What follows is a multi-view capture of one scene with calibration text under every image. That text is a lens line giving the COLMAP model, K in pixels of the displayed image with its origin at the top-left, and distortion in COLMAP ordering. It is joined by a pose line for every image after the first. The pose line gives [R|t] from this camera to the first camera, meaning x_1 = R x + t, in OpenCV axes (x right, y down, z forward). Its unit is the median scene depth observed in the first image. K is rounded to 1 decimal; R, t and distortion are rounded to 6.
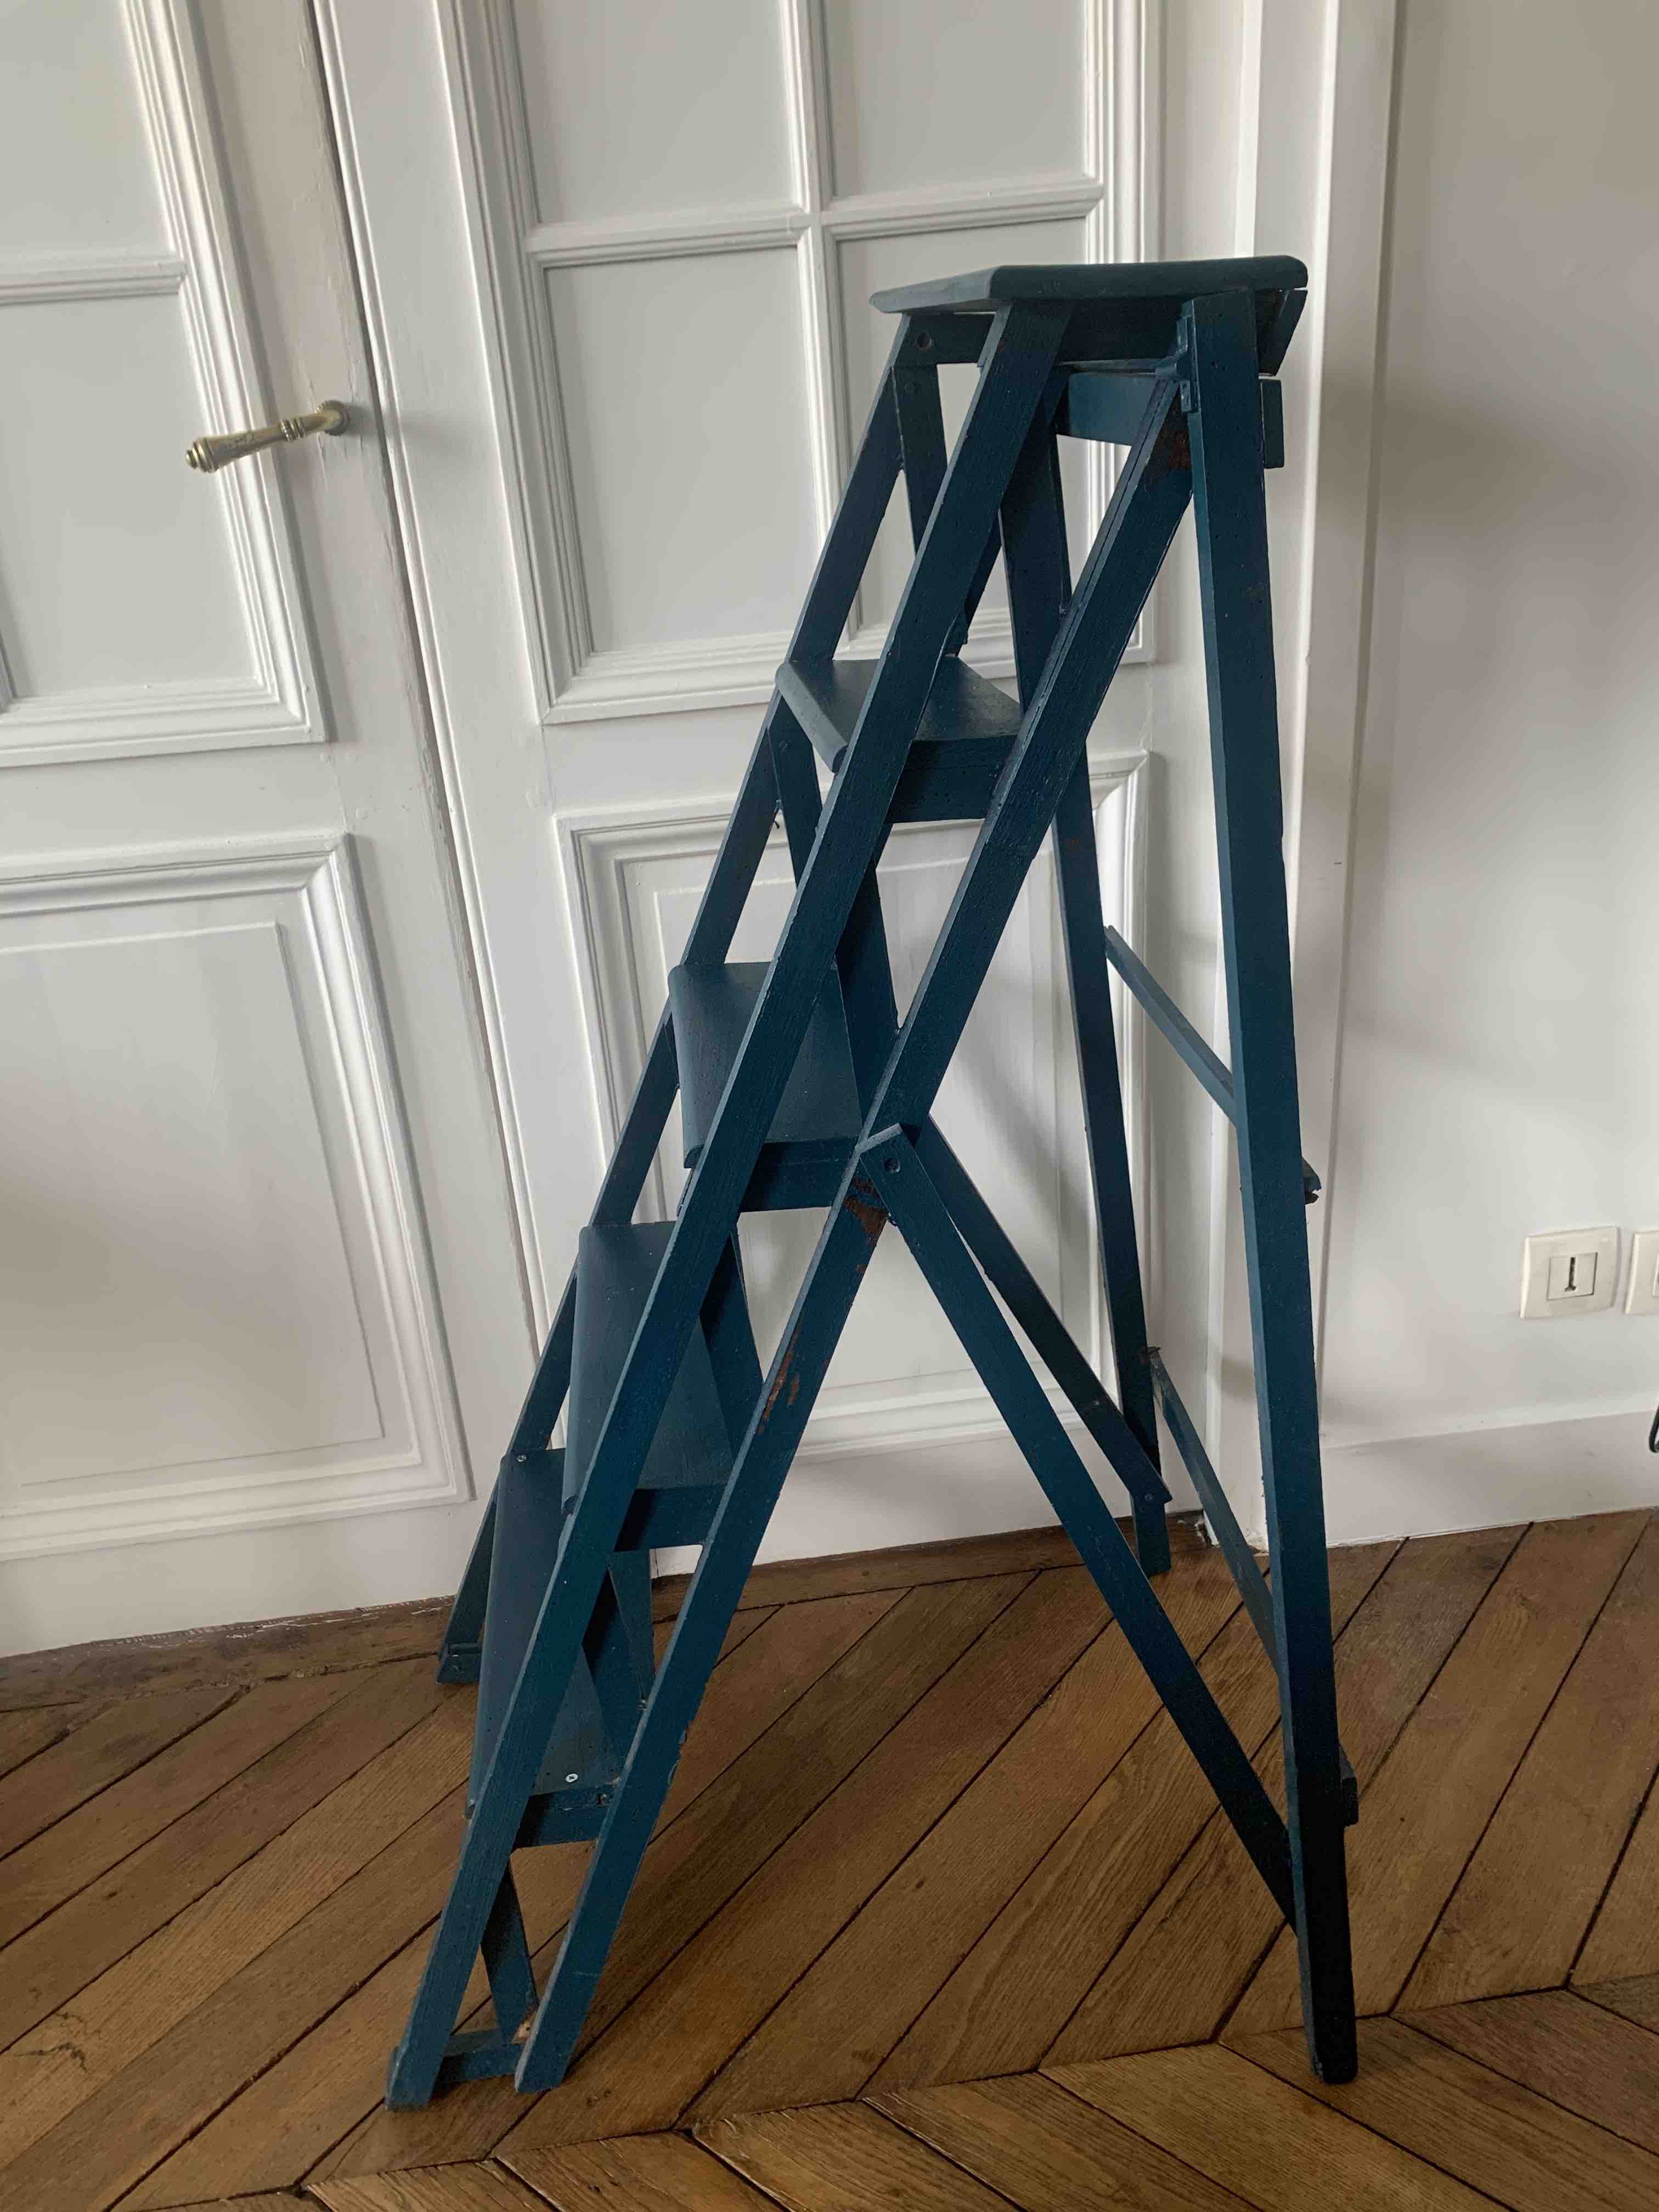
lens RADIAL K [[1689.6, 0, 814.0], [0, 1689.6, 1108.6], [0, 0, 1]] dist [0.039119, -0.041314]
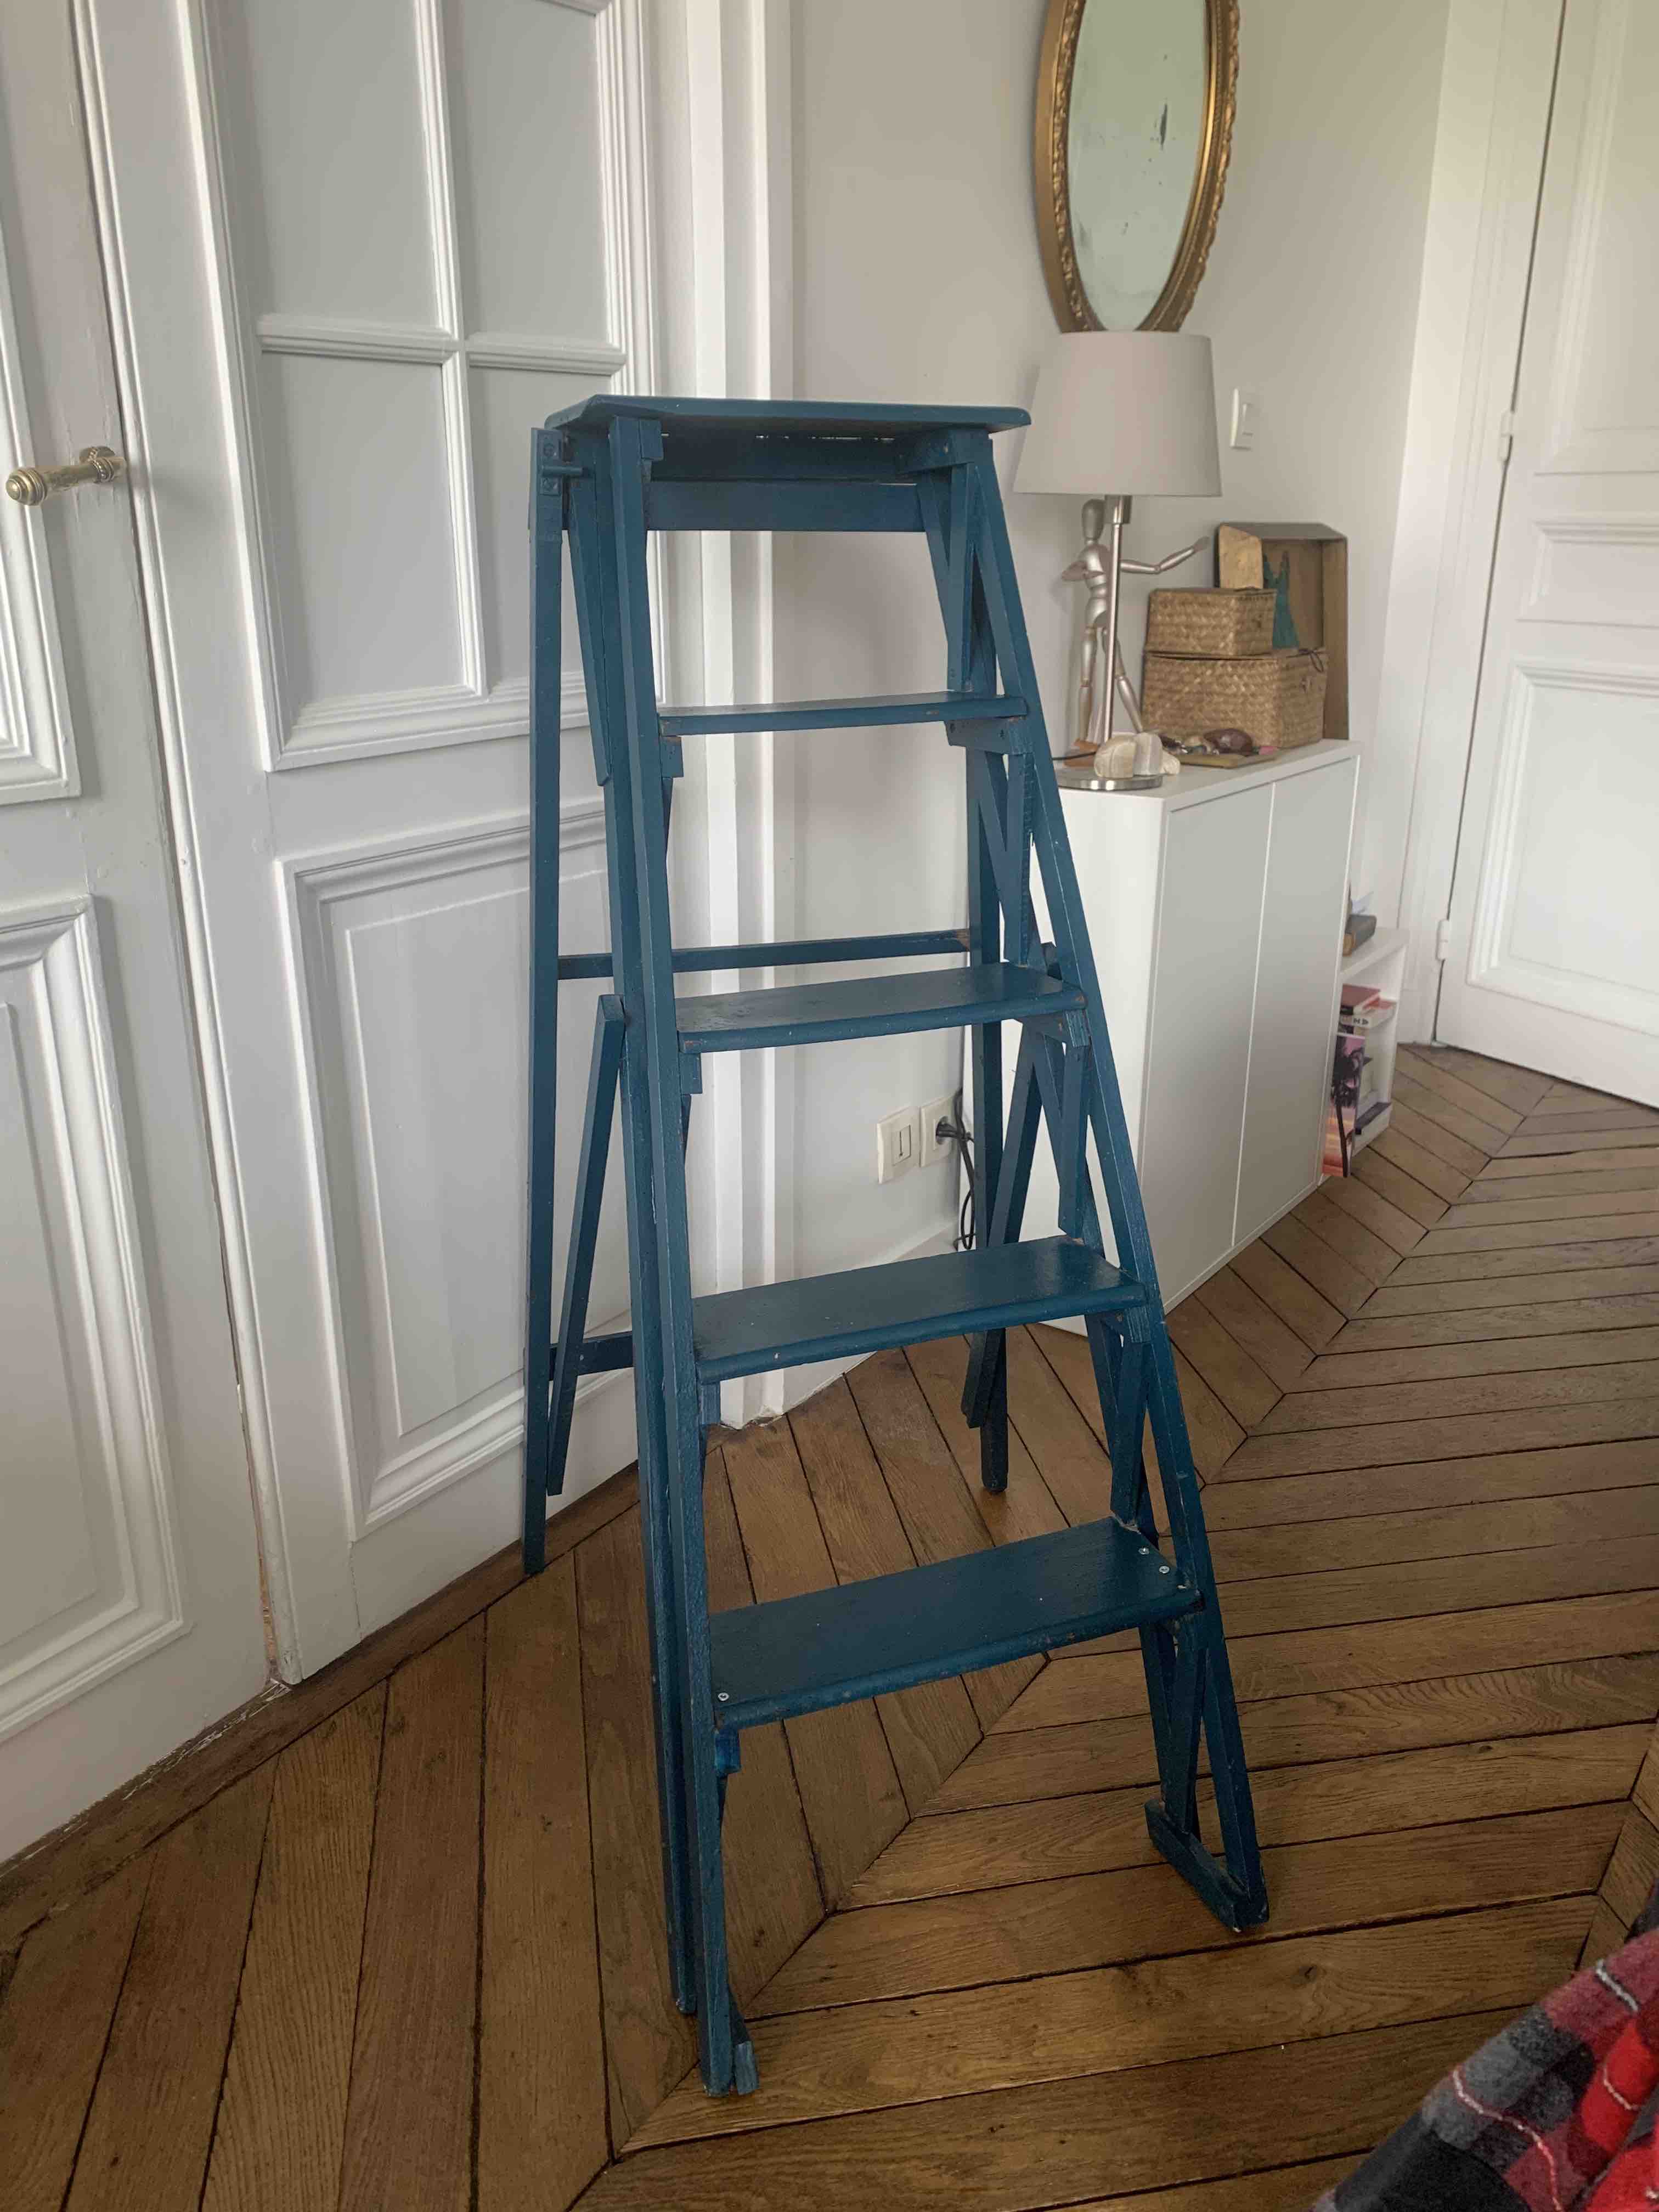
lens RADIAL K [[1685.4, 0, 831.9], [0, 1685.4, 1095.7], [0, 0, 1]] dist [-0.007559, -0.001019]
pose [[0.652799, -0.175316, 0.736965, -0.738937], [0.260748, 0.965406, -0.001309, 0.055387], [-0.711241, 0.193016, 0.675929, 0.103870]]
